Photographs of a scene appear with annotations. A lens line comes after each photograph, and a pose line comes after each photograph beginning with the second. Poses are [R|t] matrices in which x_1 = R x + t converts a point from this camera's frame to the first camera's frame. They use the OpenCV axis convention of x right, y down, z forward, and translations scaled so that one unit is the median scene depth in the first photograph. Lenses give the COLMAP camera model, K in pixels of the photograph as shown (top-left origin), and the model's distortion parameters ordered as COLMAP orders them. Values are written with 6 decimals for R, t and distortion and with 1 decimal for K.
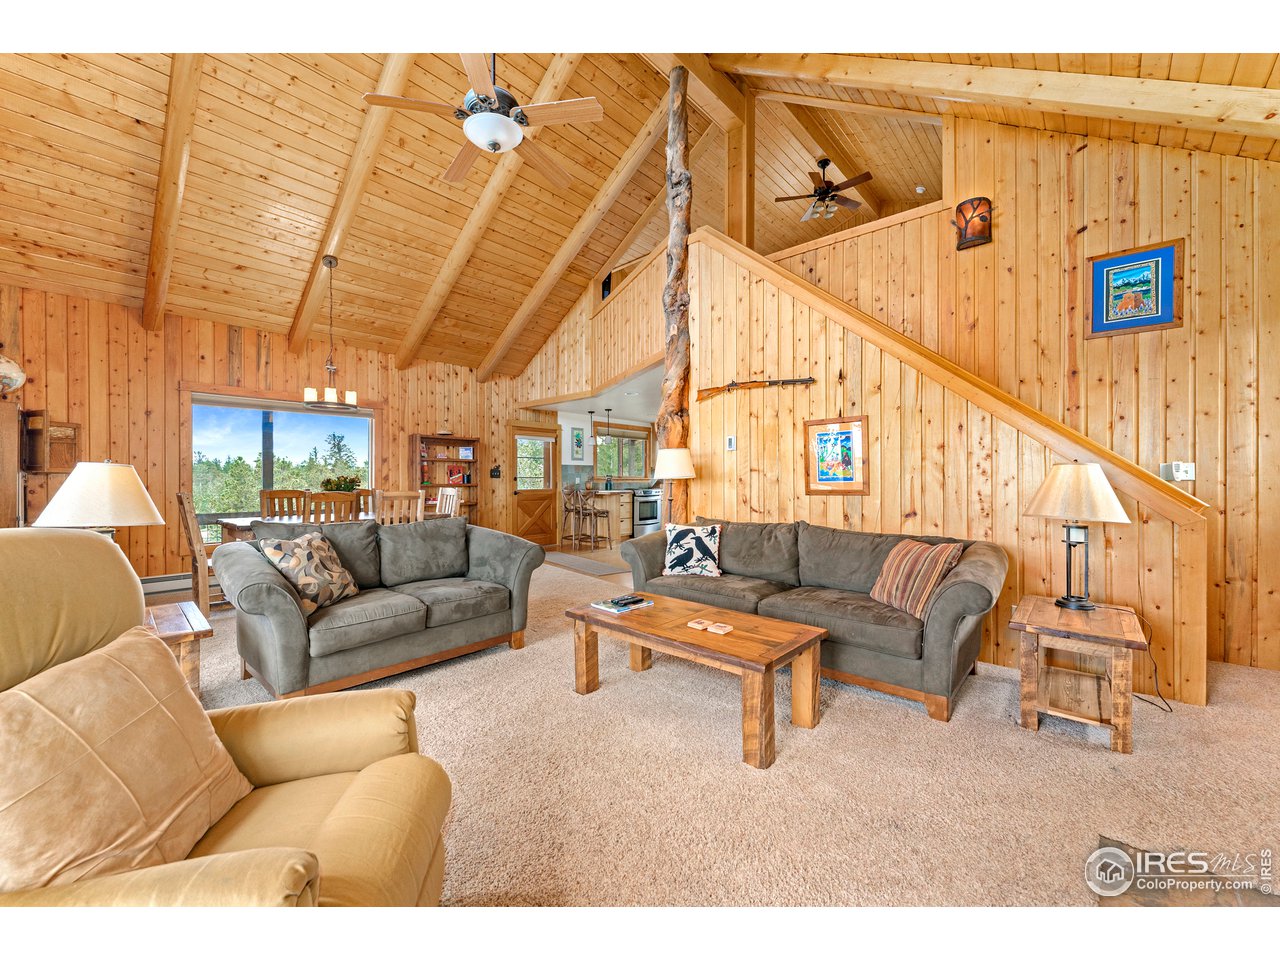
lens RADIAL K [[507.5, 0, 643.6], [0, 507.5, 480.0], [0, 0, 1]] dist [-0.019151, -0.000268]
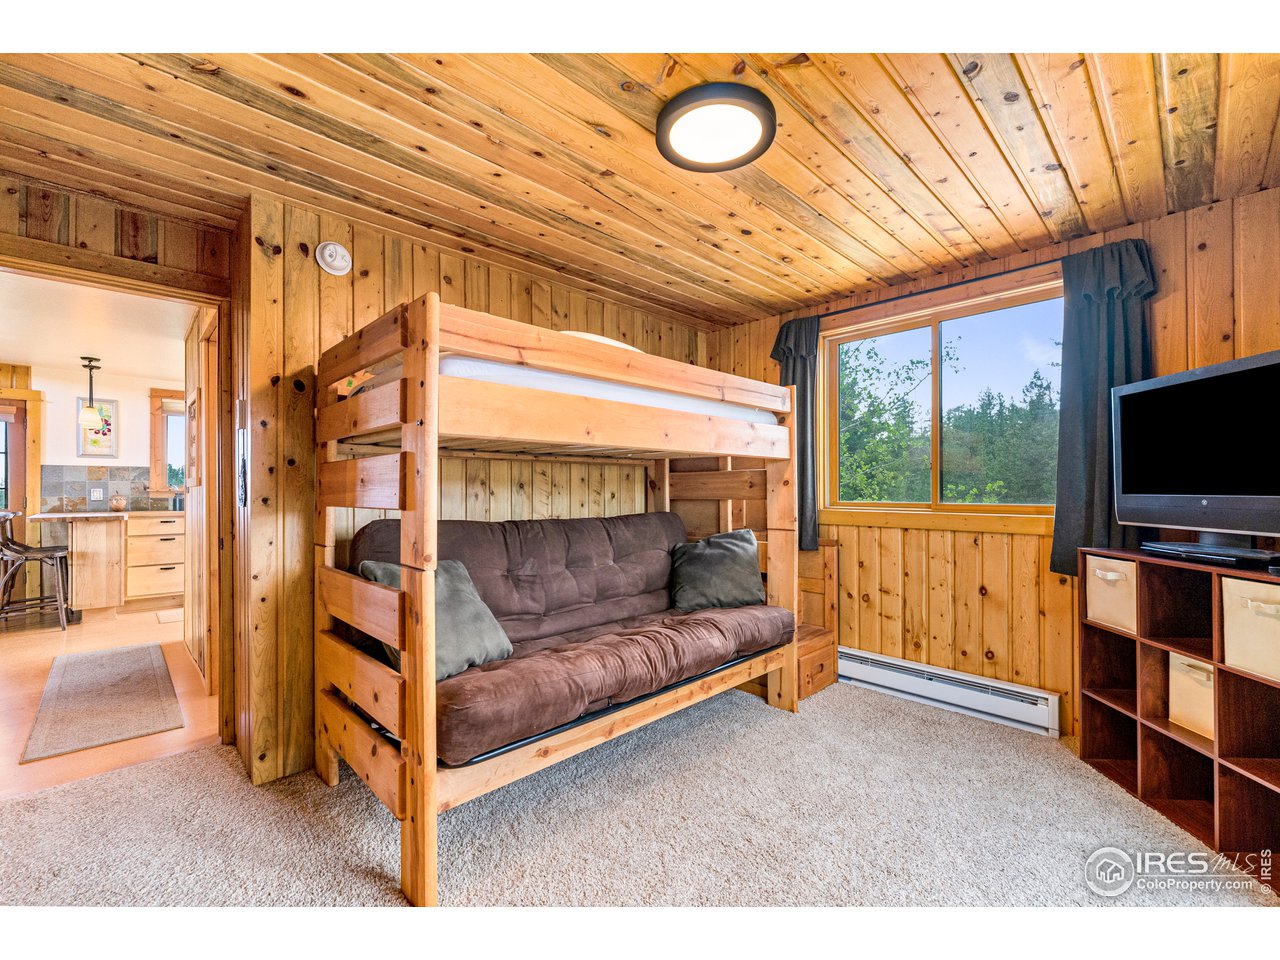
lens RADIAL K [[551.4, 0, 638.2], [0, 551.4, 486.8], [0, 0, 1]] dist [-0.001990, -0.000242]
pose [[0.997458, -0.002860, -0.071195, 0.500361], [0.002405, 0.999976, -0.006479, -0.001706], [0.071212, 0.006291, 0.997441, 0.445329]]
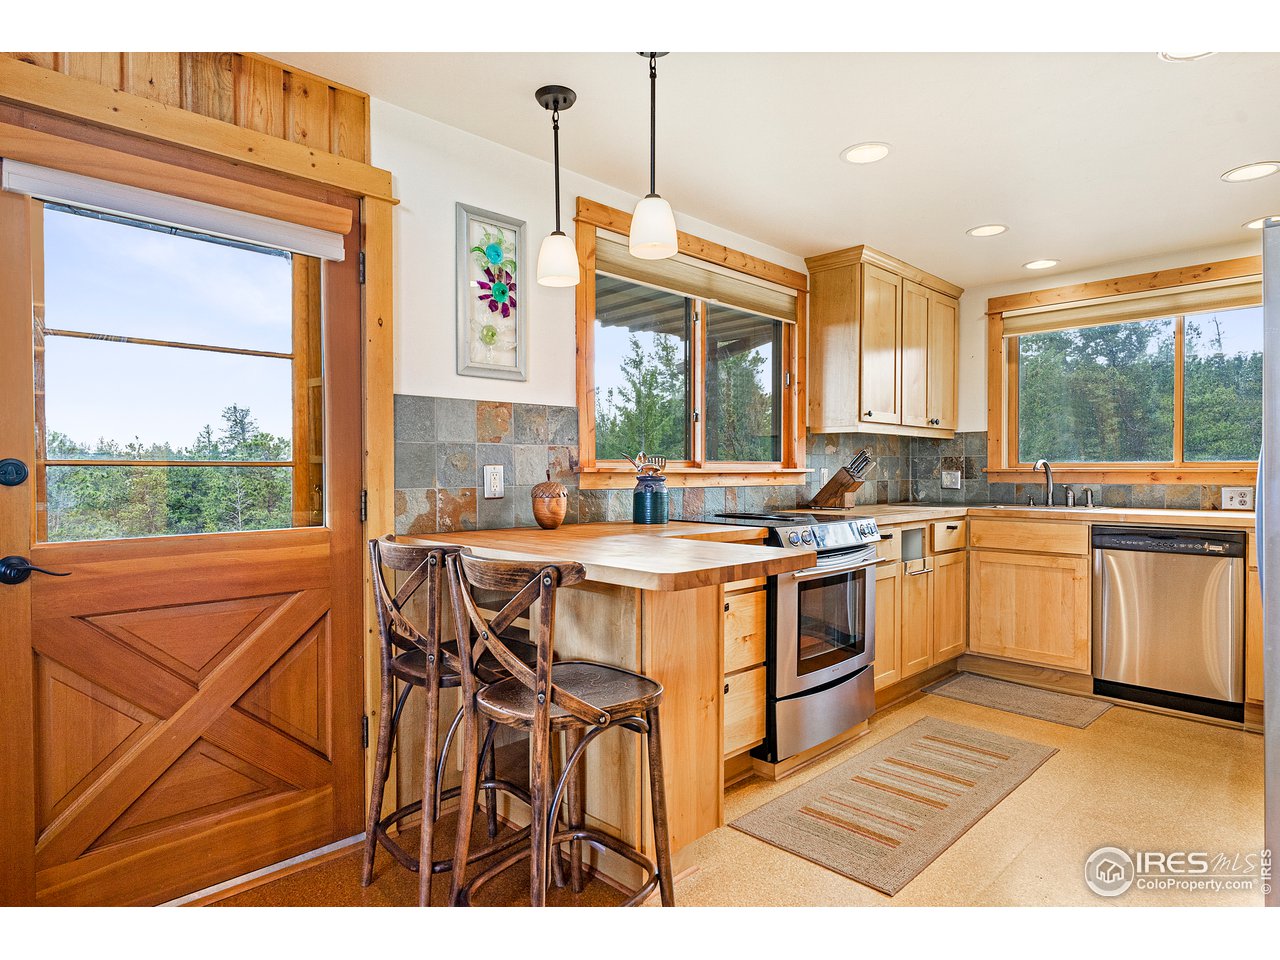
lens RADIAL K [[726.8, 0, 638.5], [0, 726.8, 479.0], [0, 0, 1]] dist [0.009679, -0.002313]
pose [[0.998396, -0.001670, -0.056598, -0.057919], [0.002229, 0.999949, 0.009823, -0.001933], [0.056578, -0.009934, 0.998349, 0.721852]]
